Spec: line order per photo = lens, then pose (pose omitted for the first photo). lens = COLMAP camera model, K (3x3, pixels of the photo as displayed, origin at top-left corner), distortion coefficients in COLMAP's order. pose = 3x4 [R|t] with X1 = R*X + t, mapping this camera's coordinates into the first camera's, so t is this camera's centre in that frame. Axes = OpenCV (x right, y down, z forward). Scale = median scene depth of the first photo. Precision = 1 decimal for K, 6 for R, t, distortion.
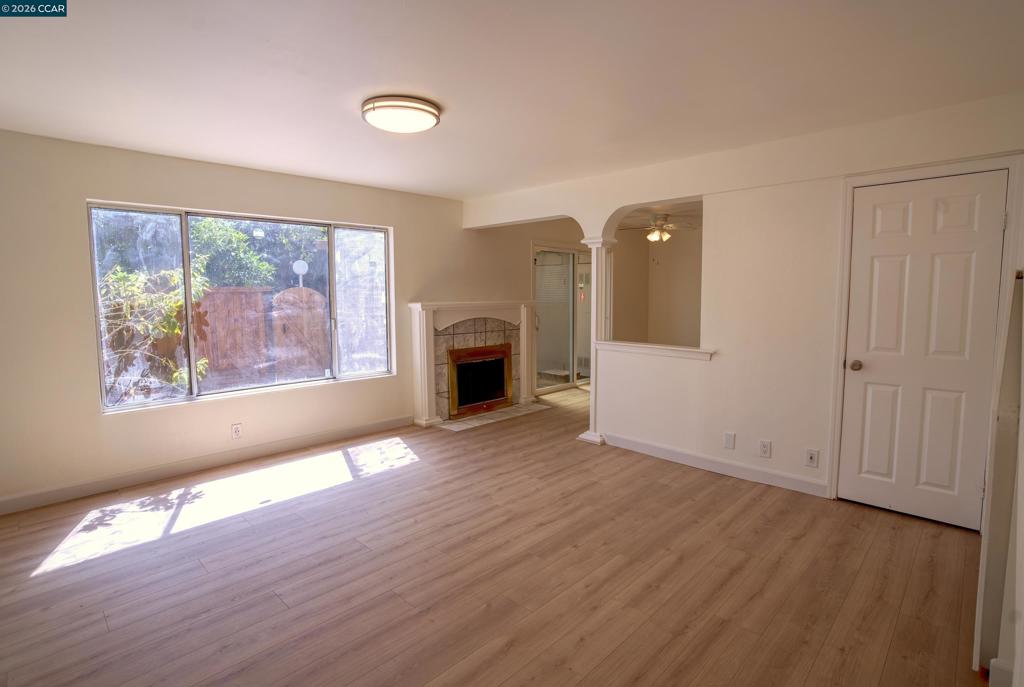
lens RADIAL K [[503.2, 0, 512.1], [0, 503.2, 340.7], [0, 0, 1]] dist [-0.058502, 0.021784]
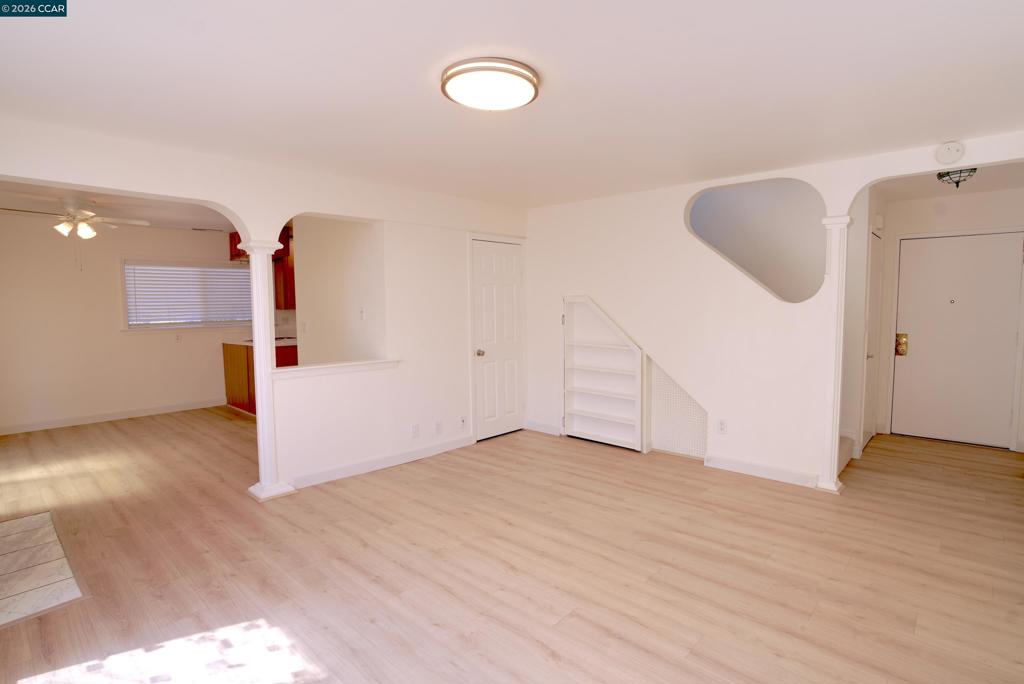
lens RADIAL K [[505.9, 0, 533.2], [0, 505.9, 346.7], [0, 0, 1]] dist [-0.043589, 0.003942]
pose [[-0.040917, -0.079850, 0.995967, -0.881041], [0.096705, 0.991805, 0.083489, -0.085022], [-0.994472, 0.099731, -0.032860, 0.842145]]
